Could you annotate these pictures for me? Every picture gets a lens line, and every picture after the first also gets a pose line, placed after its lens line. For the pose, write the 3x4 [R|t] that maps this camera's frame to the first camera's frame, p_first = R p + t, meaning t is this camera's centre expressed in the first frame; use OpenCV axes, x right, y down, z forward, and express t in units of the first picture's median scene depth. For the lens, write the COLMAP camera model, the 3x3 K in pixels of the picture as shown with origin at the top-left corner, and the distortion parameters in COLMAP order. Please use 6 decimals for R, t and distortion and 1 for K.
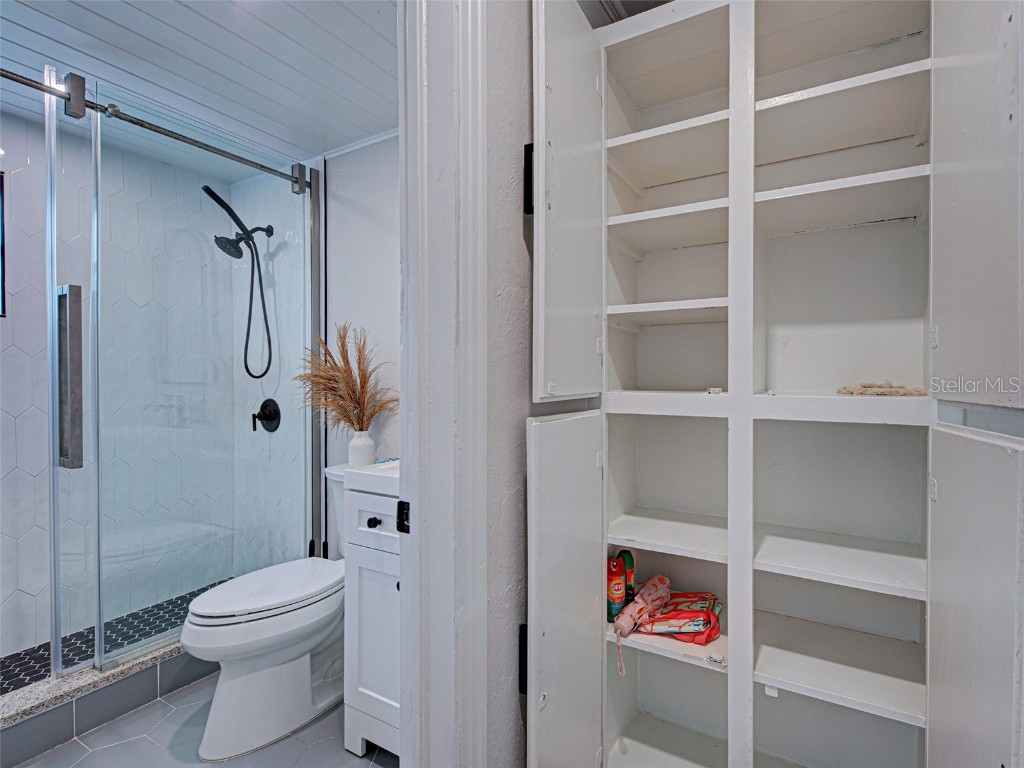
lens RADIAL K [[466.6, 0, 542.4], [0, 466.6, 381.6], [0, 0, 1]] dist [0.014172, -0.006608]
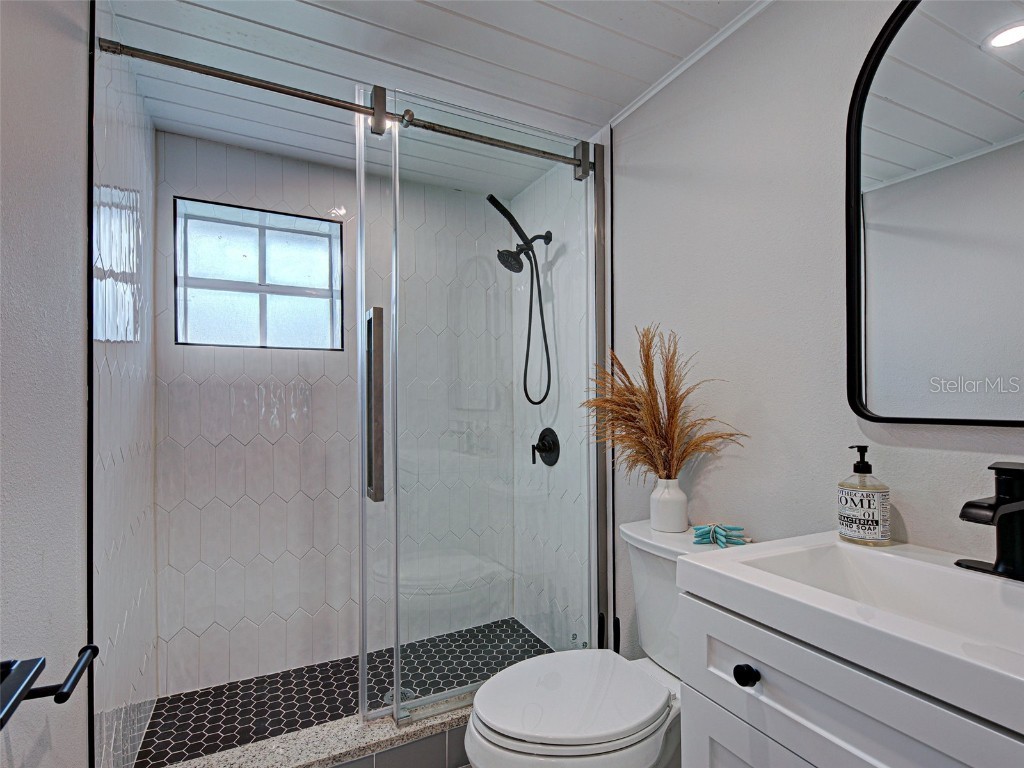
lens RADIAL K [[460.7, 0, 511.4], [0, 460.7, 394.2], [0, 0, 1]] dist [0.008447, -0.001333]
pose [[0.839746, -0.017408, -0.542701, -0.193618], [0.002448, 0.999597, -0.028276, -0.002534], [0.542974, 0.022416, 0.839450, 0.267977]]
